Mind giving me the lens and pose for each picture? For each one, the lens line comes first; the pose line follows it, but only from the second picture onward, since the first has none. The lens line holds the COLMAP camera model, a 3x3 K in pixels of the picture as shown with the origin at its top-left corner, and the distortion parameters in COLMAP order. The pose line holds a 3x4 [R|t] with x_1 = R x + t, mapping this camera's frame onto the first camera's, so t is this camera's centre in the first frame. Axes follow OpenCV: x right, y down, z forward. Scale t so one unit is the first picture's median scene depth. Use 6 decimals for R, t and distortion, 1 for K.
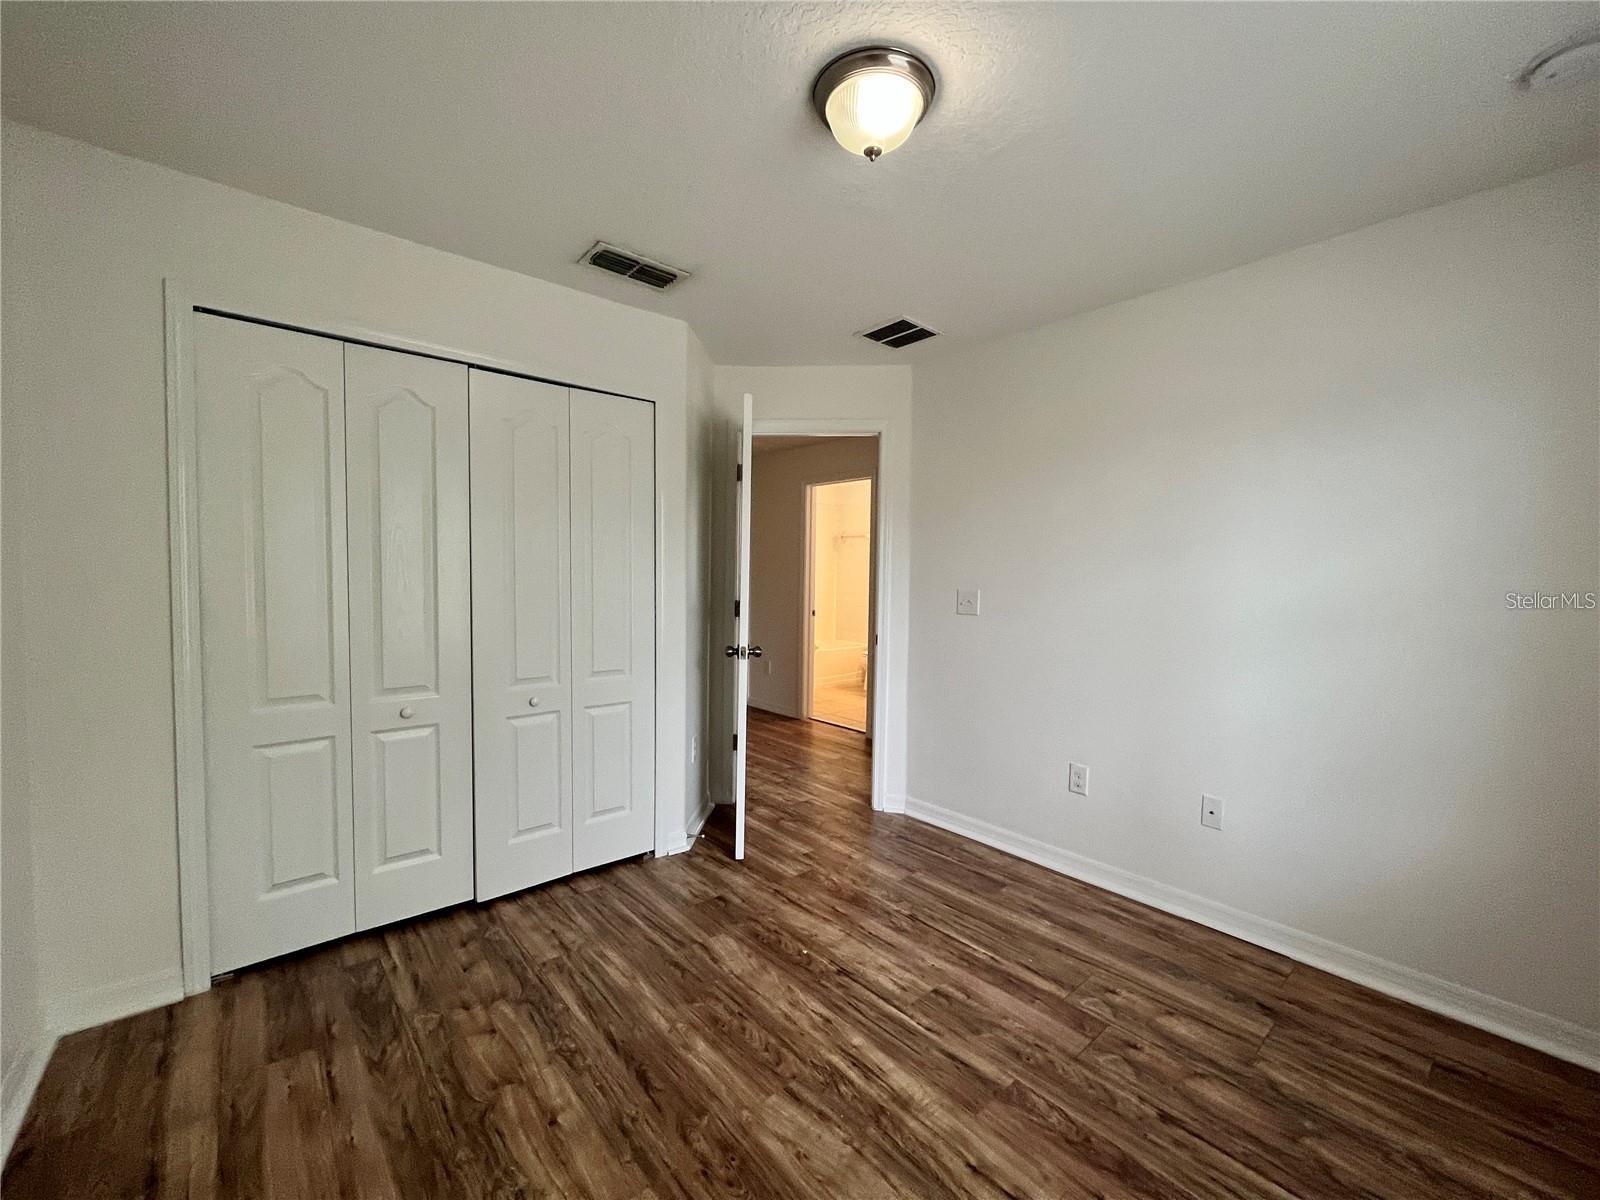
lens RADIAL K [[653.1, 0, 802.4], [0, 653.1, 600.4], [0, 0, 1]] dist [-0.002232, -0.000019]
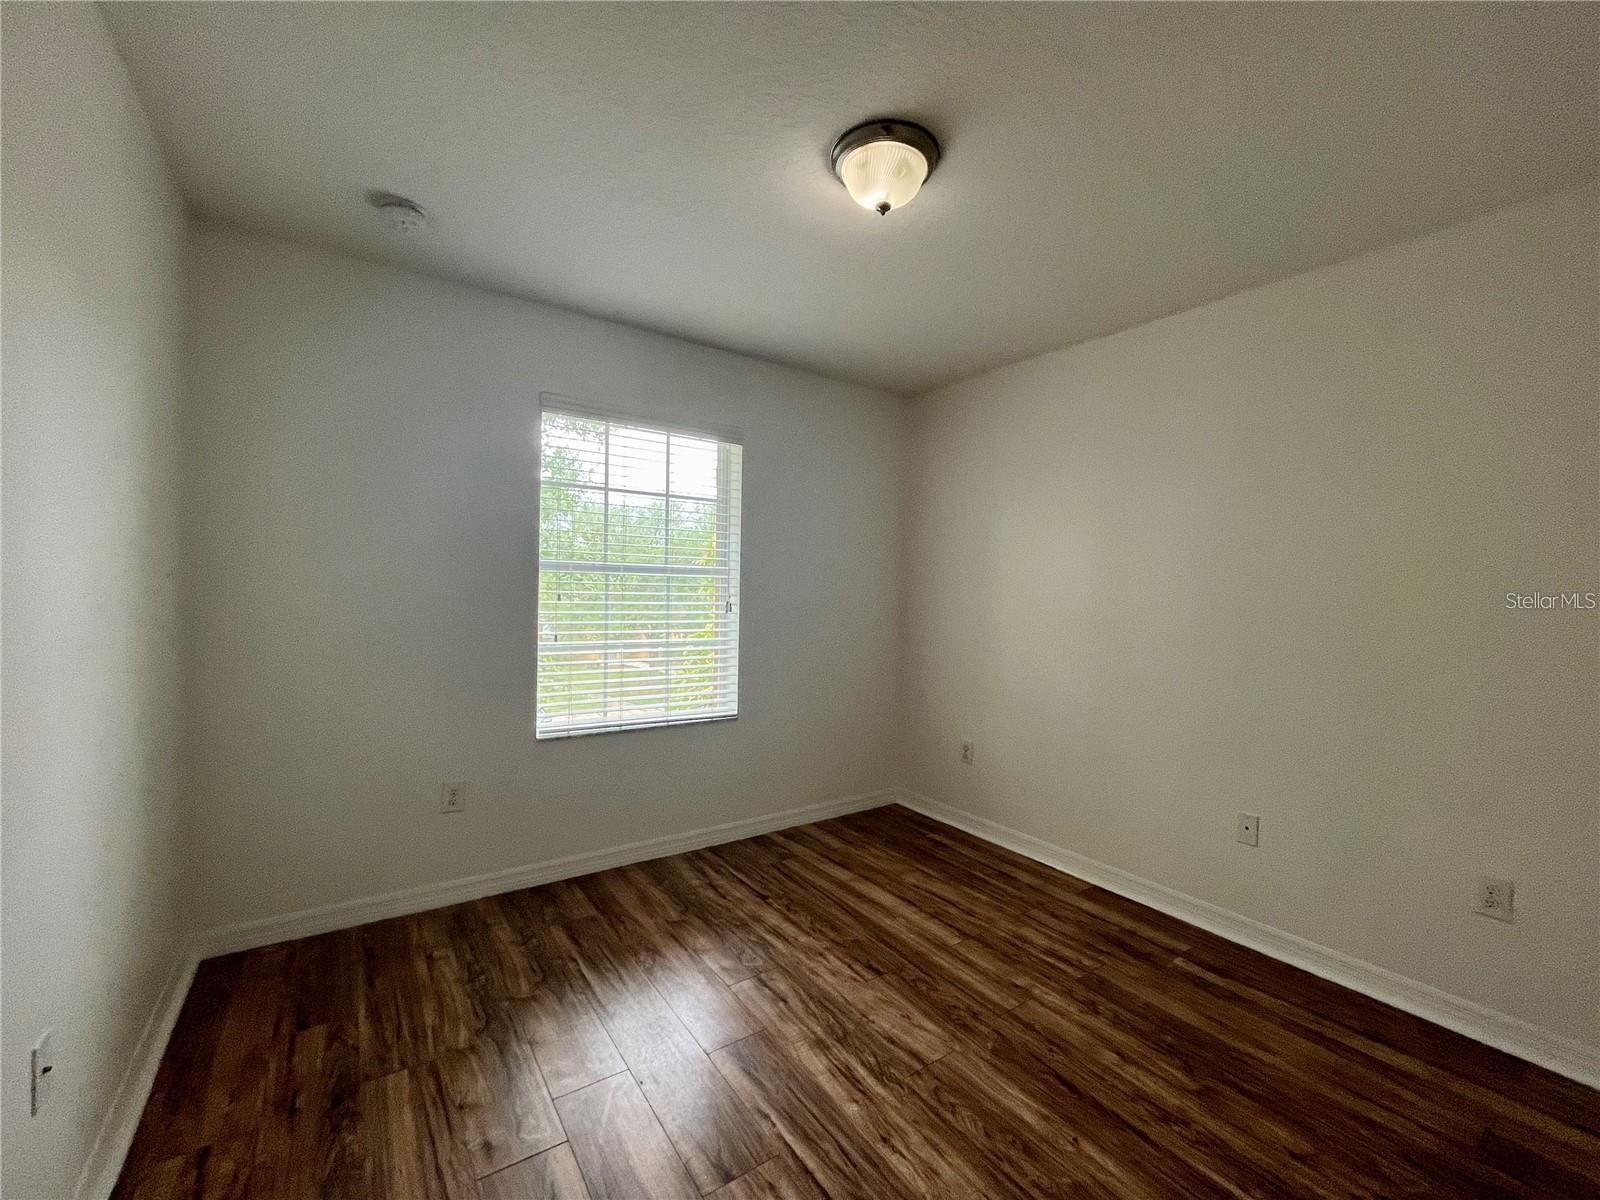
lens RADIAL K [[644.5, 0, 806.6], [0, 644.5, 603.2], [0, 0, 1]] dist [-0.033279, 0.000029]
pose [[-0.995344, -0.034215, 0.090112, 0.098241], [-0.028533, 0.997568, 0.063598, -0.066343], [-0.092069, 0.060730, -0.993899, 1.944090]]
